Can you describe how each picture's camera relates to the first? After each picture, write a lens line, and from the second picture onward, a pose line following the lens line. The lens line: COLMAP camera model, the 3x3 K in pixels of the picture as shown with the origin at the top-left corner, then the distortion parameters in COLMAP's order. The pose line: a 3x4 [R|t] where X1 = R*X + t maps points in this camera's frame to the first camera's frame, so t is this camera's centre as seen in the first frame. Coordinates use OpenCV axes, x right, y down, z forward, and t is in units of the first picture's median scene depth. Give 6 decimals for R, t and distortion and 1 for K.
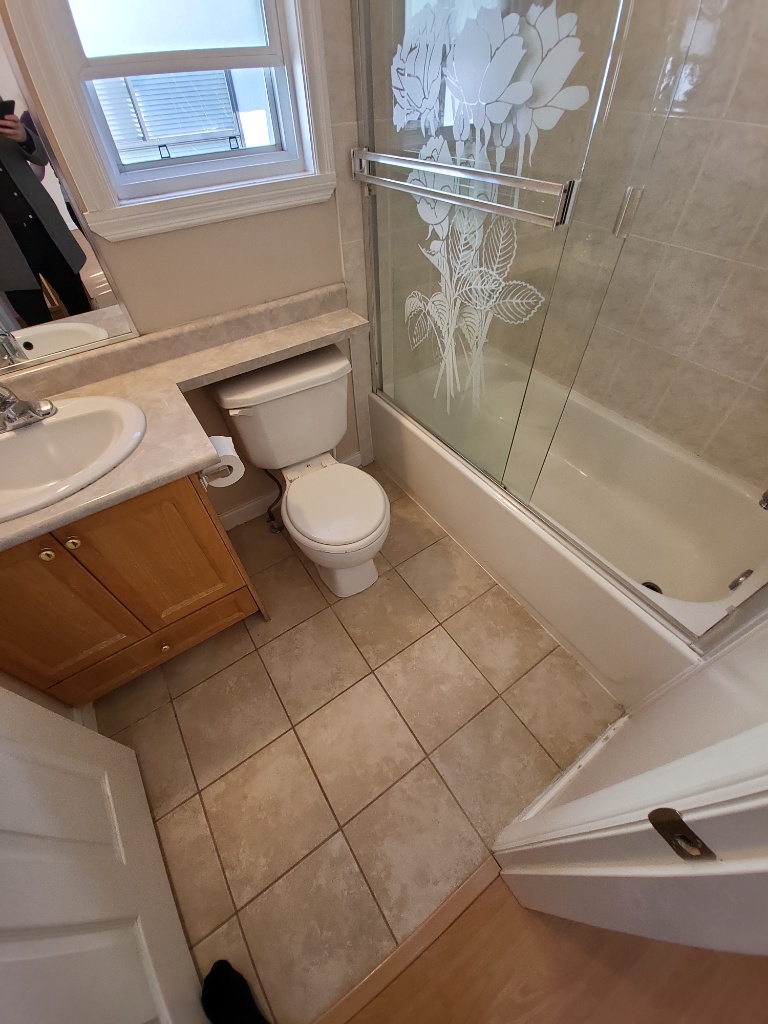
lens RADIAL K [[405.0, 0, 377.8], [0, 405.0, 515.0], [0, 0, 1]] dist [-0.009635, -0.004810]
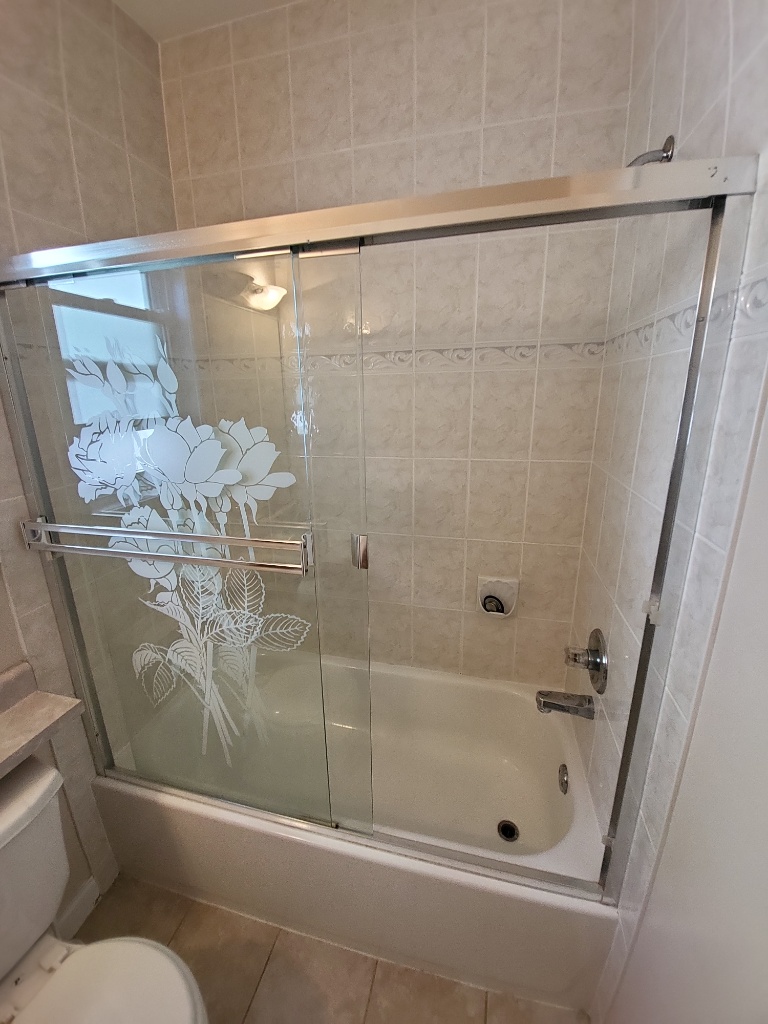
lens RADIAL K [[405.0, 0, 391.1], [0, 405.0, 504.5], [0, 0, 1]] dist [-0.009635, -0.004810]
pose [[0.735328, -0.145751, 0.661853, -0.043796], [0.490925, 0.787818, -0.371934, -0.261957], [-0.467210, 0.598414, 0.650858, 0.081614]]
